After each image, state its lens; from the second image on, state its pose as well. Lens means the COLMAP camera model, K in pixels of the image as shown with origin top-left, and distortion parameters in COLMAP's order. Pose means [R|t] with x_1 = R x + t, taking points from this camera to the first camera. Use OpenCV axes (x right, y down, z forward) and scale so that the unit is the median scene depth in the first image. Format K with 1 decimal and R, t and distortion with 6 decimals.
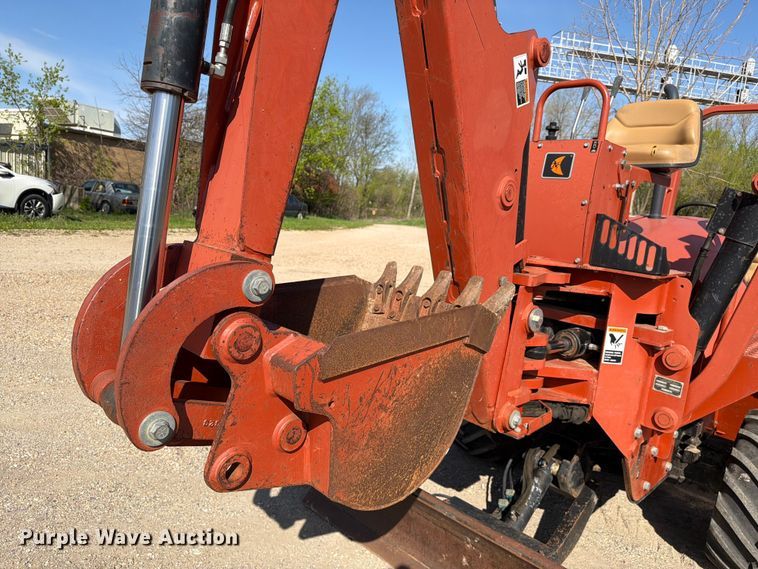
lens RADIAL K [[535.0, 0, 386.4], [0, 535.0, 289.3], [0, 0, 1]] dist [0.036775, -0.059384]
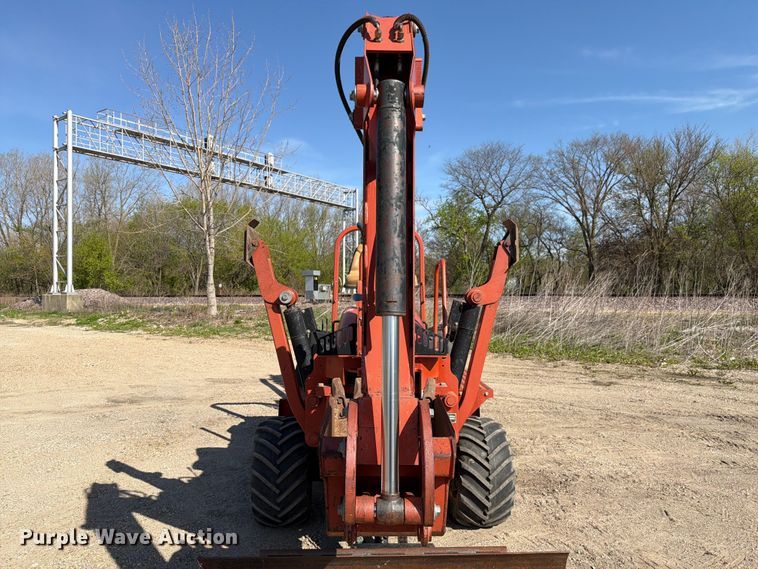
lens RADIAL K [[531.6, 0, 382.5], [0, 531.6, 284.7], [0, 0, 1]] dist [0.137507, -0.289188]
pose [[0.688732, -0.079513, 0.720642, -0.071458], [0.169168, 0.984156, -0.053089, -0.015823], [-0.705004, 0.158473, 0.691271, -0.007728]]
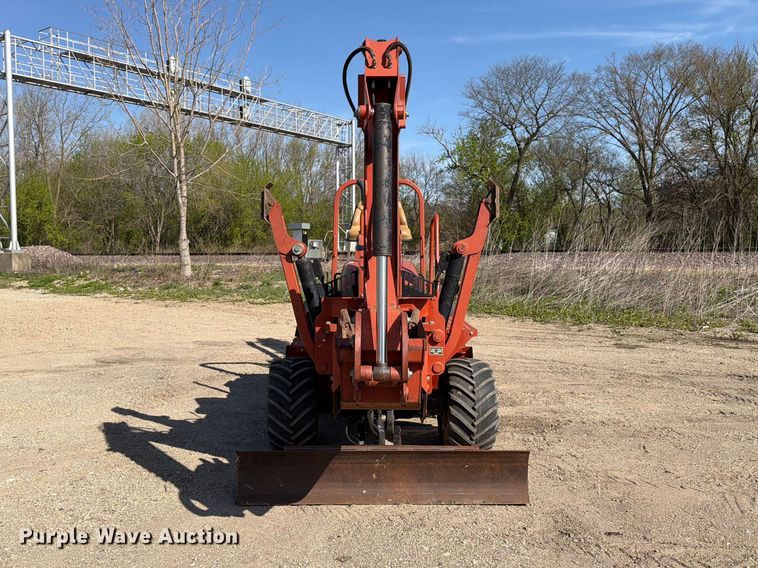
lens RADIAL K [[693.2, 0, 354.5], [0, 693.2, 283.7], [0, 0, 1]] dist [0.112855, -0.206569]
pose [[0.720795, -0.126046, 0.681591, -0.126473], [0.171696, 0.985150, 0.000611, -0.010575], [-0.671547, 0.116586, 0.731733, -0.063306]]
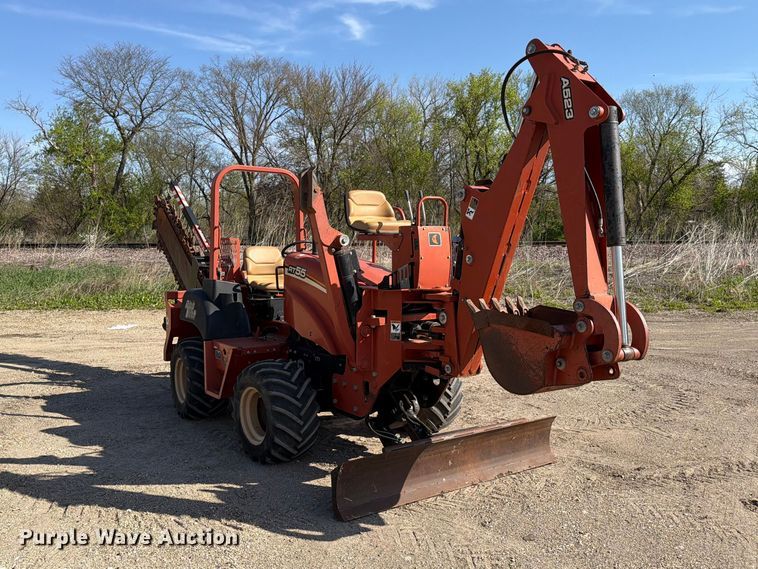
lens RADIAL K [[693.2, 0, 354.5], [0, 693.2, 284.2], [0, 0, 1]] dist [0.112855, -0.206569]
pose [[0.163827, -0.146667, 0.975525, -0.192981], [0.160014, 0.979741, 0.120428, -0.036907], [-0.973425, 0.136369, 0.183977, 0.075683]]
